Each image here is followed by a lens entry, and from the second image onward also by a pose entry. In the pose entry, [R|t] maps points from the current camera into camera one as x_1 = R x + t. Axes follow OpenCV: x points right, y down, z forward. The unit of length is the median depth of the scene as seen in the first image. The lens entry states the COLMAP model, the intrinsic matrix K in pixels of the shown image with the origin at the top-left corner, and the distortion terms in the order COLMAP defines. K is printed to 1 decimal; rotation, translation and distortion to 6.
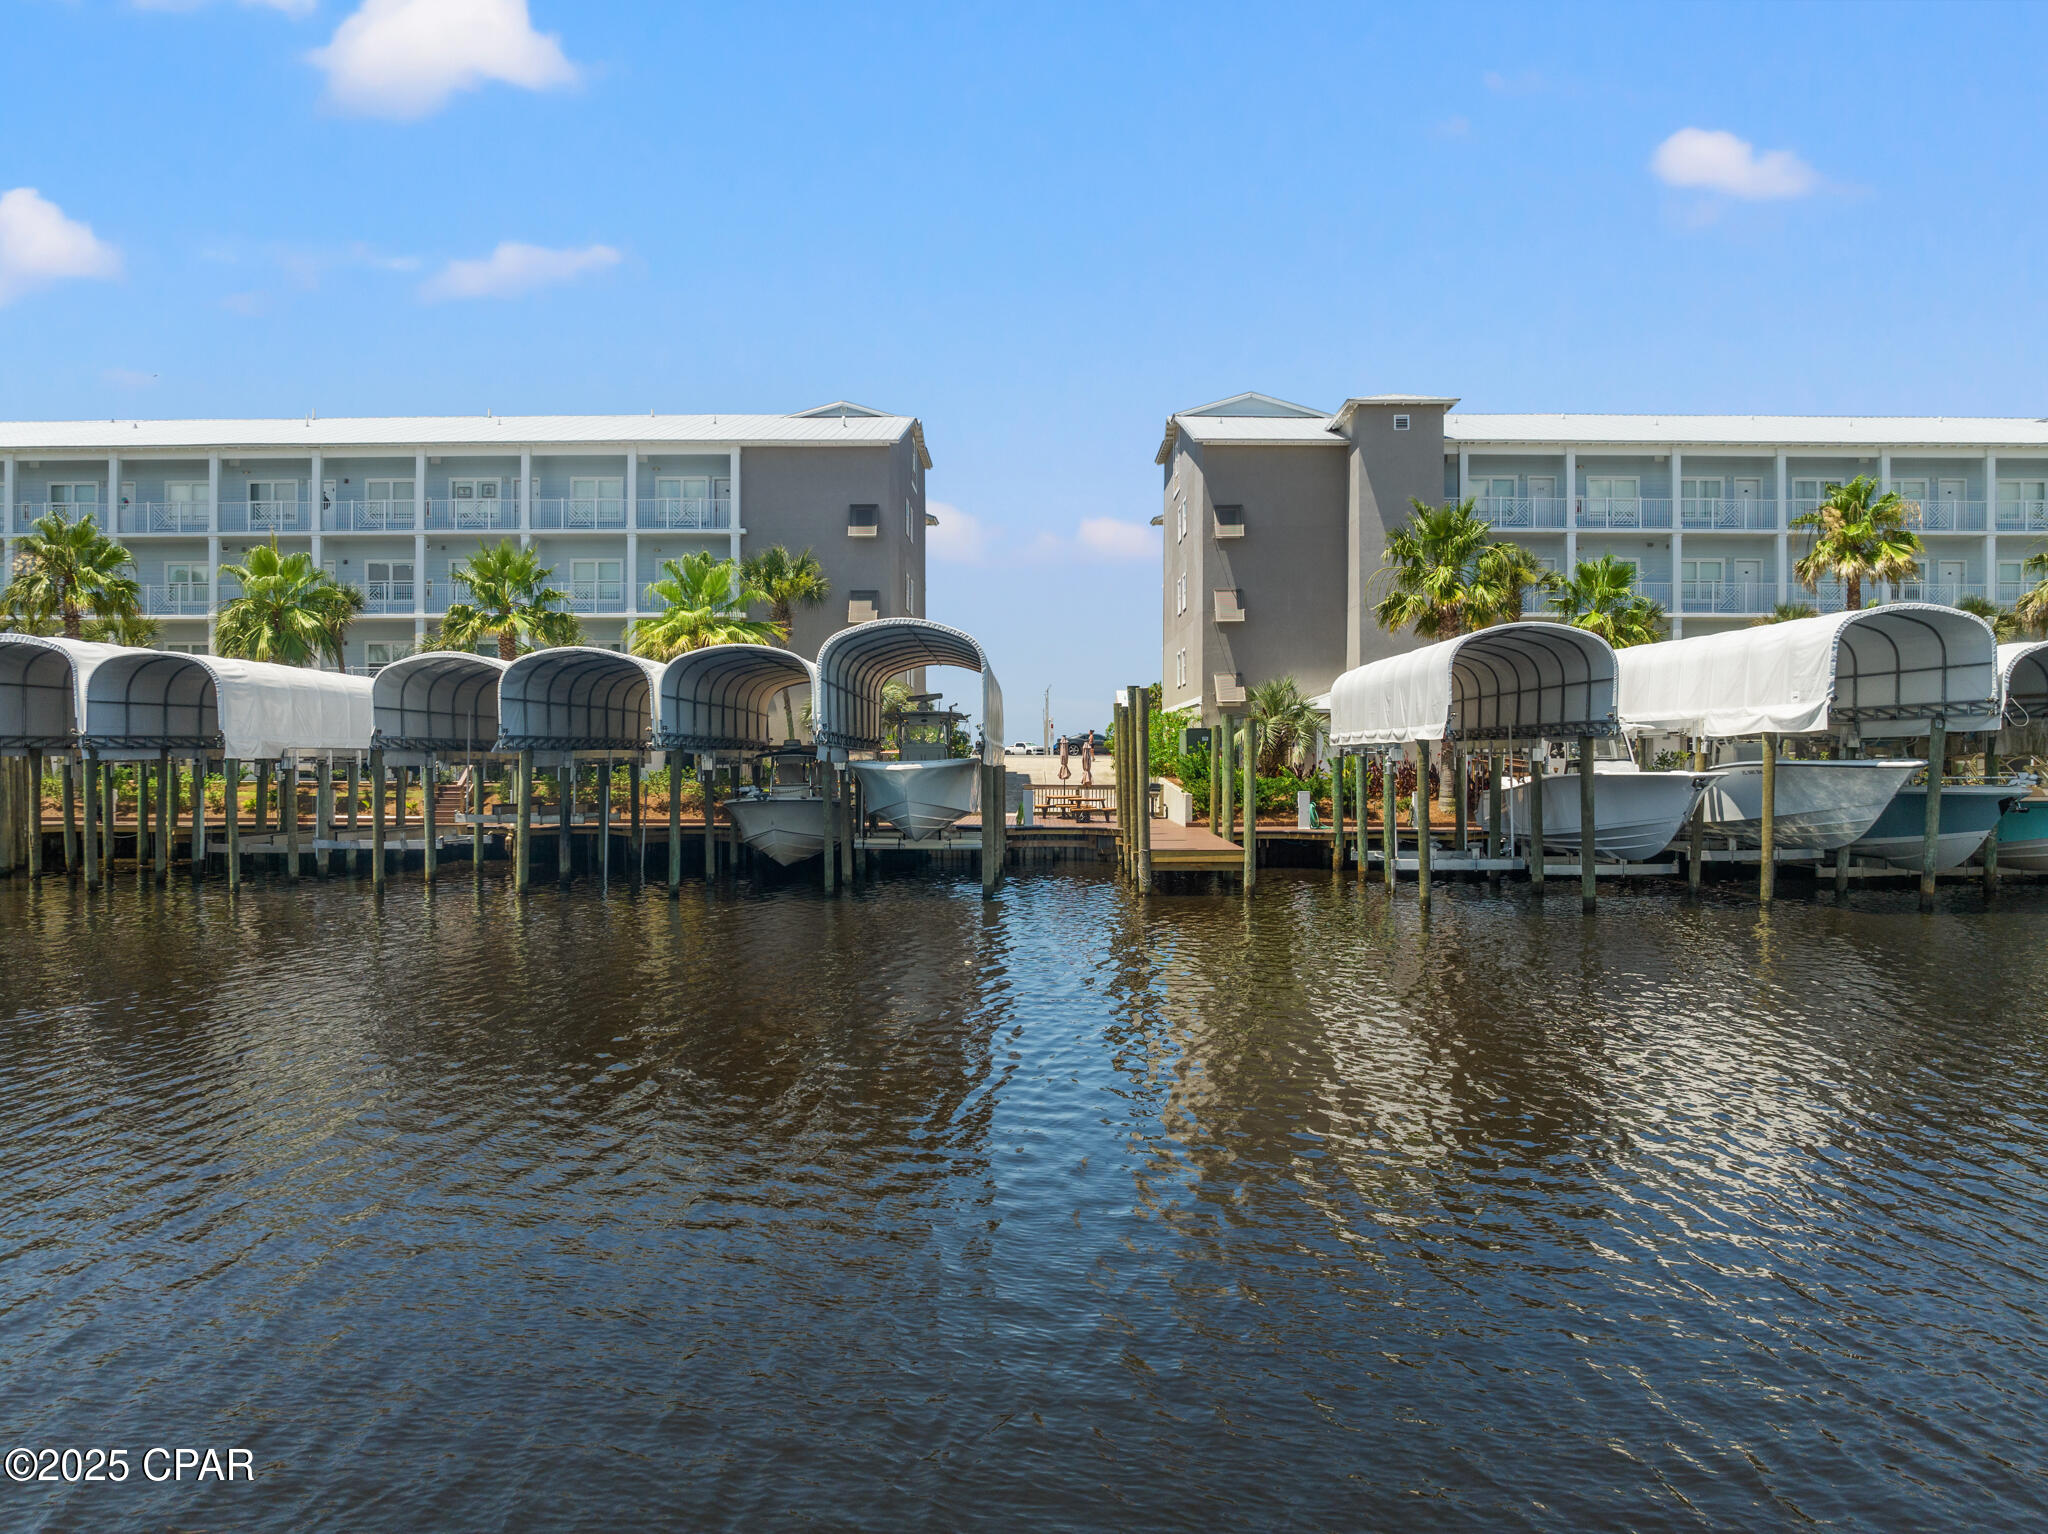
lens RADIAL K [[1447.3, 0, 1024.0], [0, 1447.3, 767.0], [0, 0, 1]] dist [-0.022784, -0.036035]
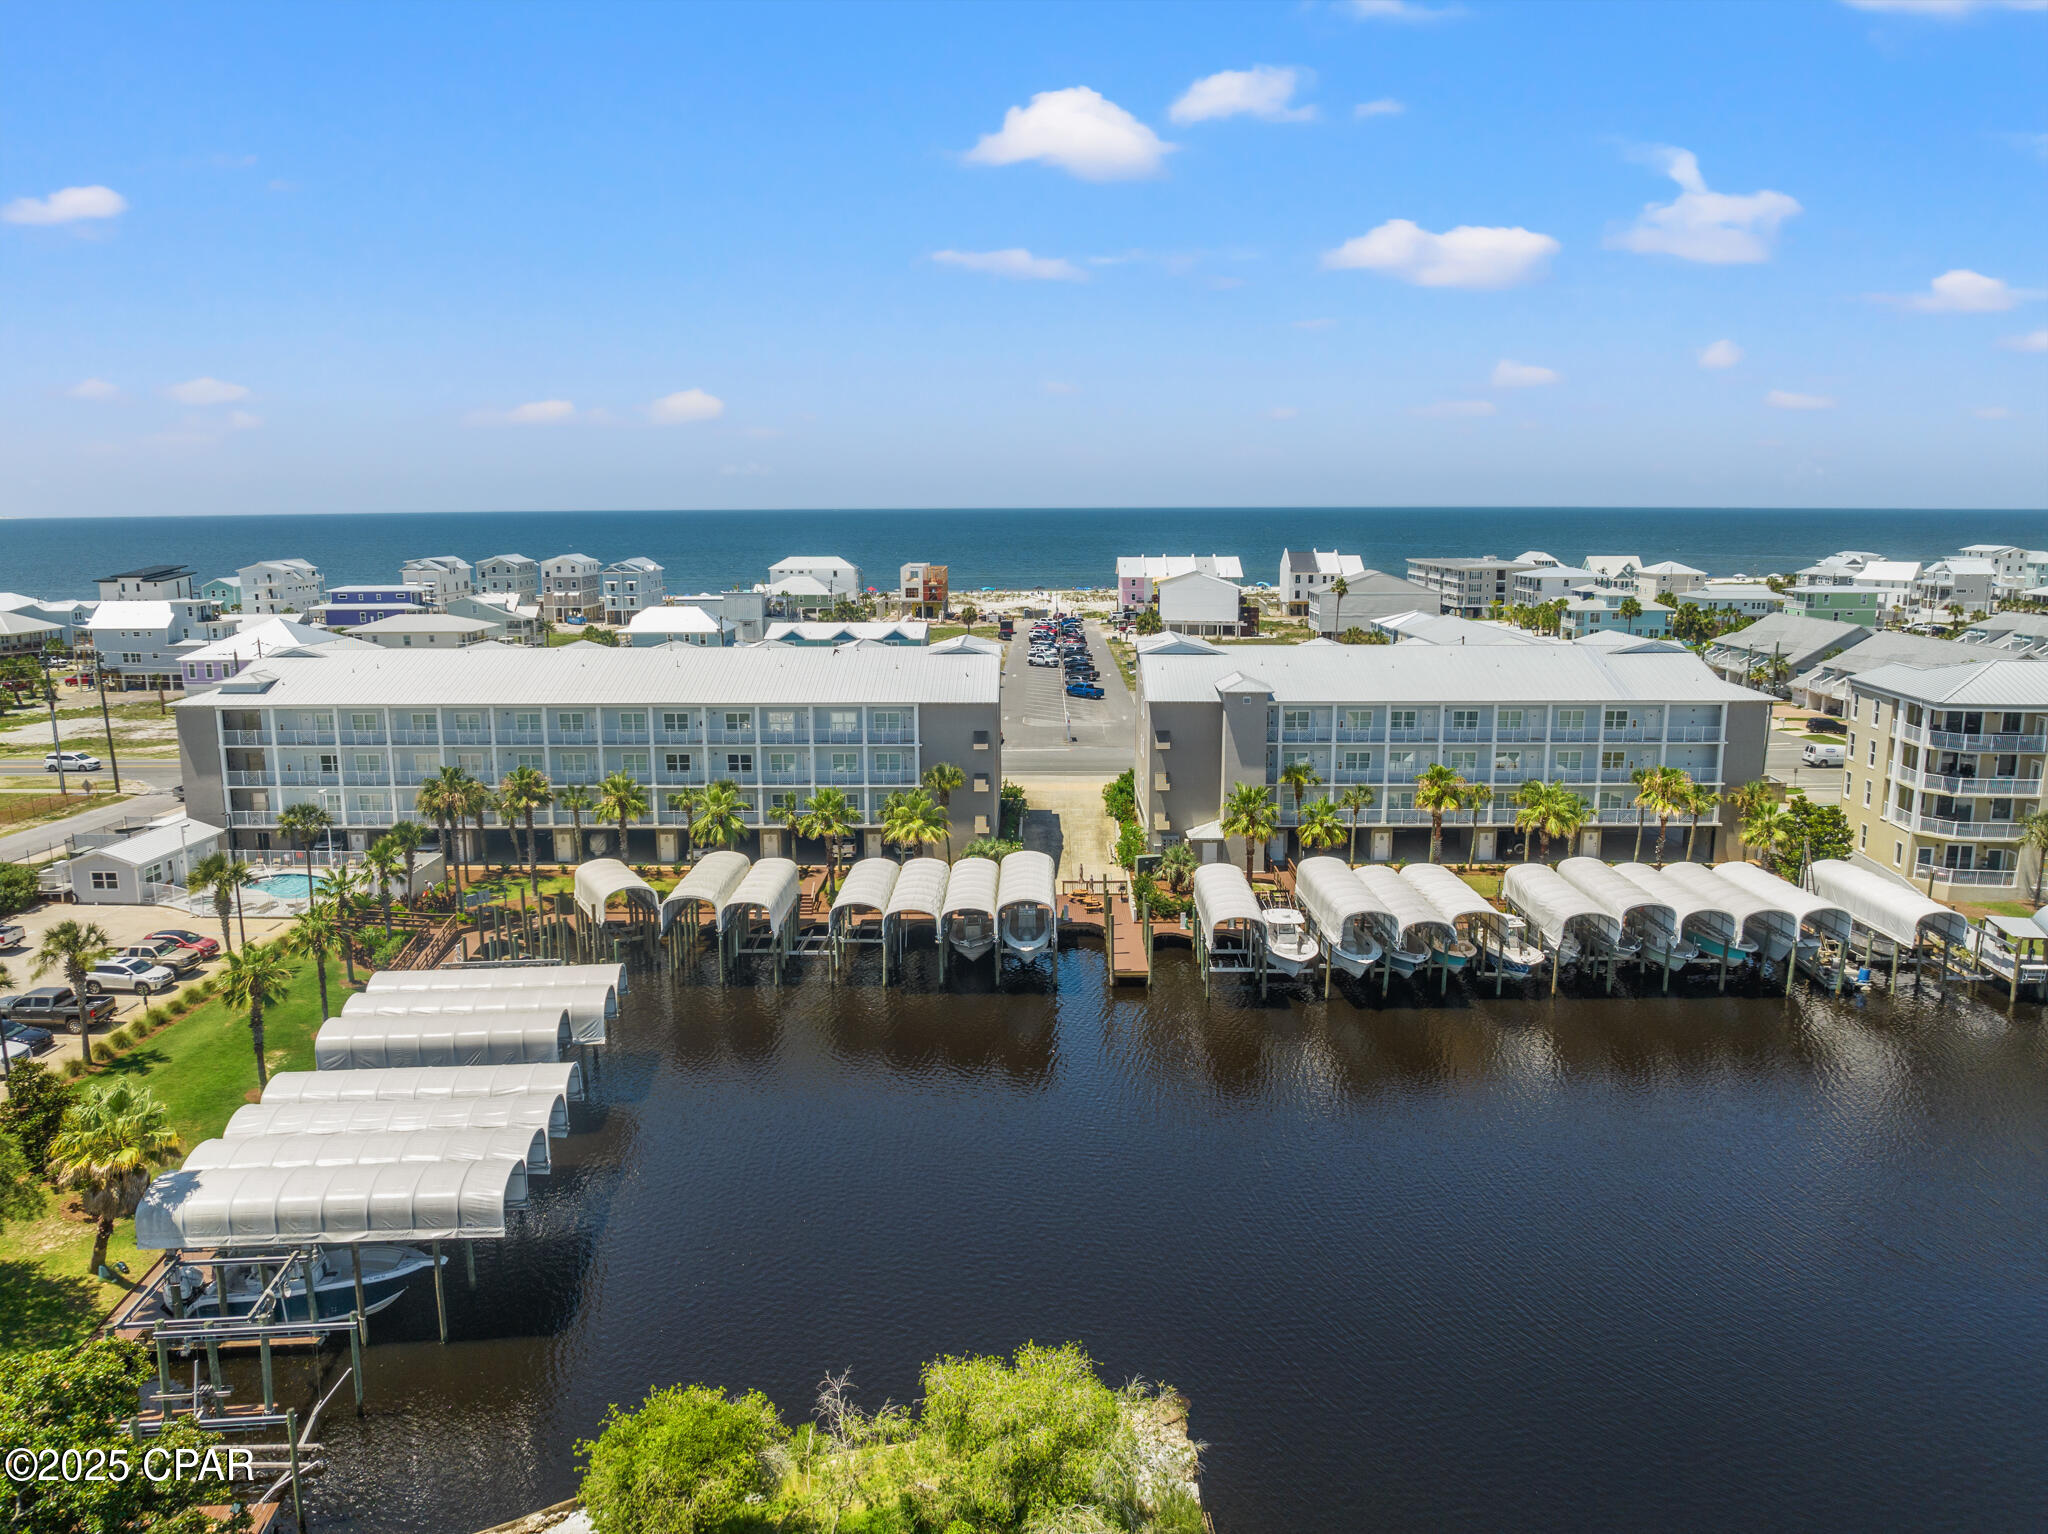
lens RADIAL K [[1443.2, 0, 1016.7], [0, 1443.2, 761.3], [0, 0, 1]] dist [-0.053459, 0.025199]
pose [[0.999910, -0.001577, -0.013327, -0.034560], [0.003827, 0.985337, 0.170575, -0.484115], [0.012863, -0.170611, 0.985255, -0.981010]]
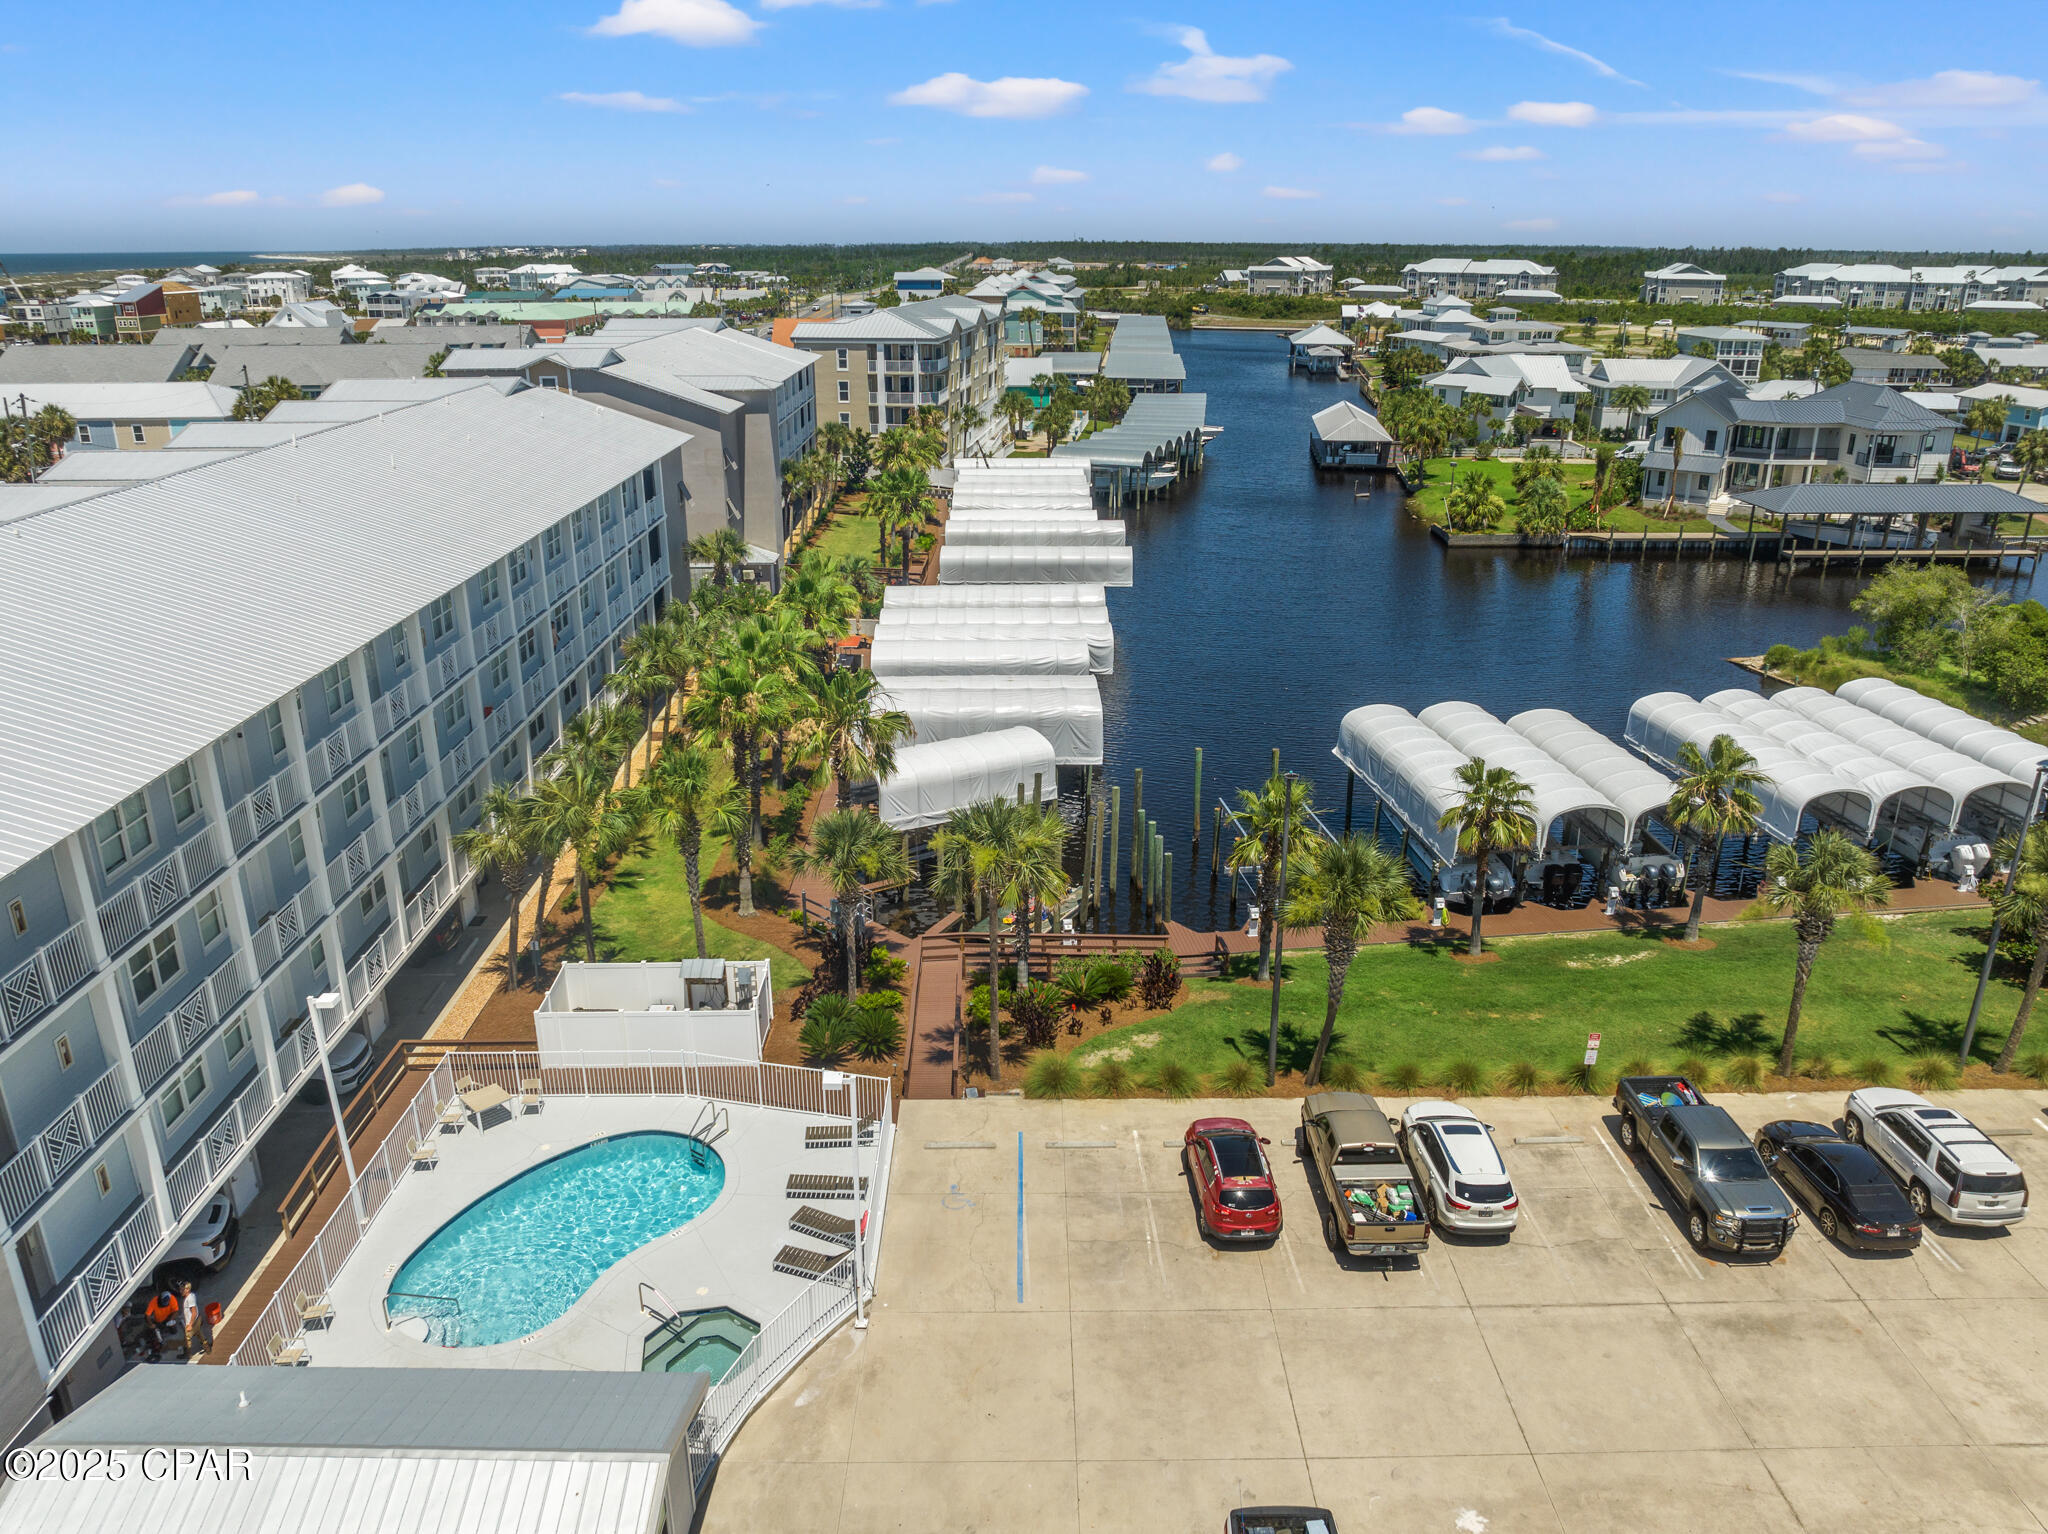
lens RADIAL K [[1443.2, 0, 1016.7], [0, 1443.2, 761.3], [0, 0, 1]] dist [-0.053459, 0.025199]
pose [[-0.007786, -0.340427, 0.940239, -1.578925], [0.000811, 0.940265, 0.340444, -0.411613], [-0.999969, 0.003413, -0.007044, 0.691633]]
